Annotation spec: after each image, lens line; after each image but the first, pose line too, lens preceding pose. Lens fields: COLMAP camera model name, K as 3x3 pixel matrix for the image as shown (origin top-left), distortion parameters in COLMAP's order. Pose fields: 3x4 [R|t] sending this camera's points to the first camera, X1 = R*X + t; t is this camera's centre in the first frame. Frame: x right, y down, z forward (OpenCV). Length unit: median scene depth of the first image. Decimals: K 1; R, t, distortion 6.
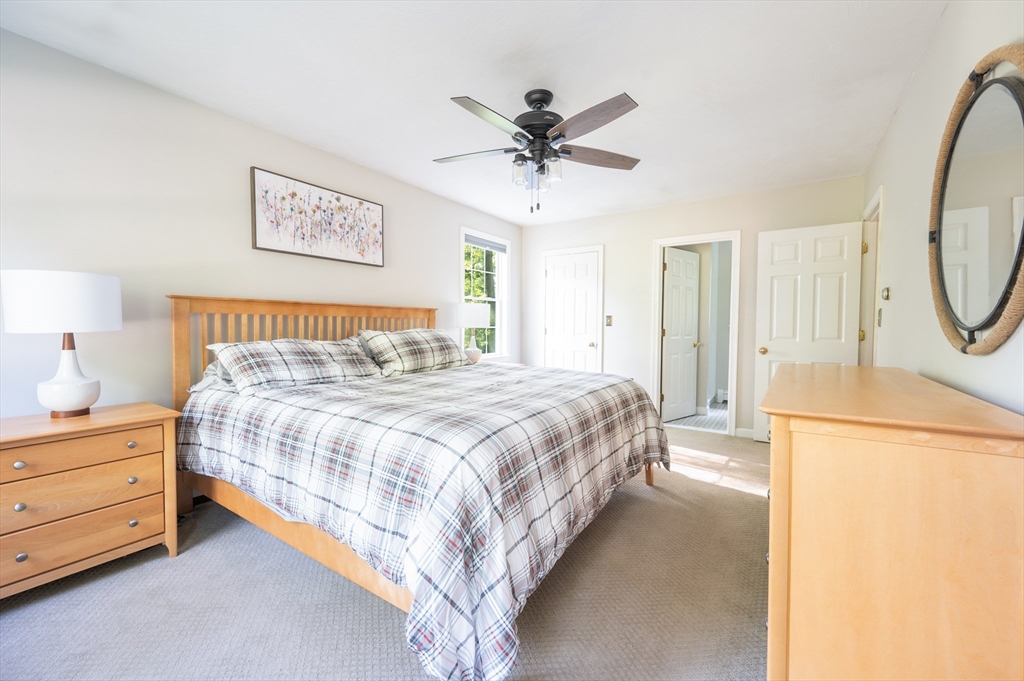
lens RADIAL K [[406.2, 0, 507.4], [0, 406.2, 338.6], [0, 0, 1]] dist [-0.002641, -0.000096]
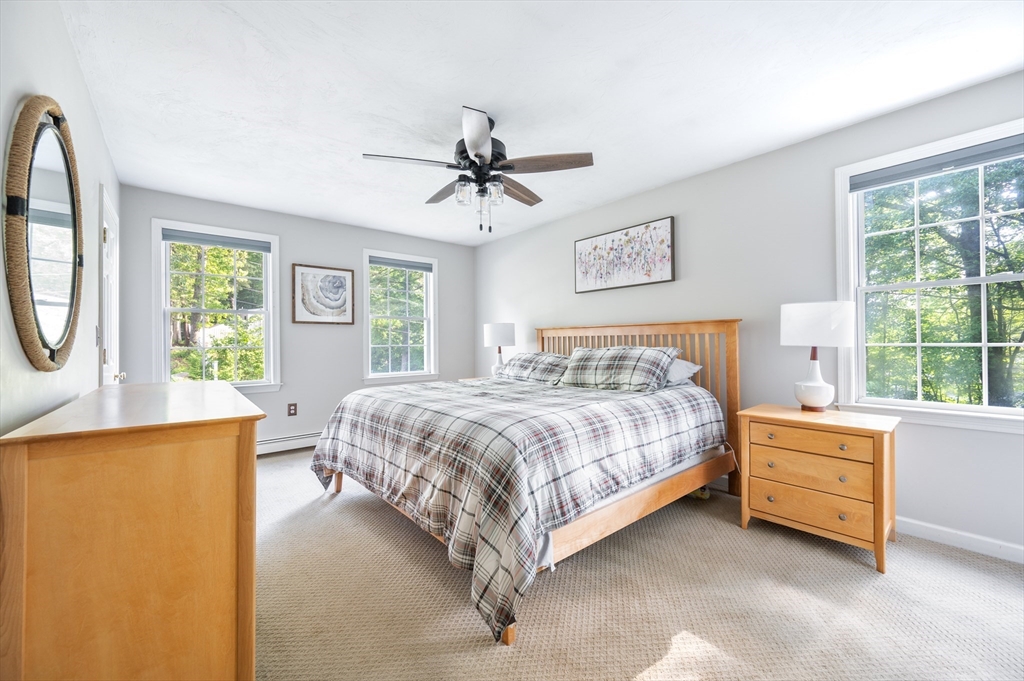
lens RADIAL K [[406.2, 0, 507.4], [0, 406.2, 338.6], [0, 0, 1]] dist [-0.002641, -0.000096]
pose [[-0.274112, -0.007892, -0.961665, 0.788697], [-0.021209, 0.999773, -0.002159, -0.035557], [0.961464, 0.019804, -0.274217, 0.996742]]
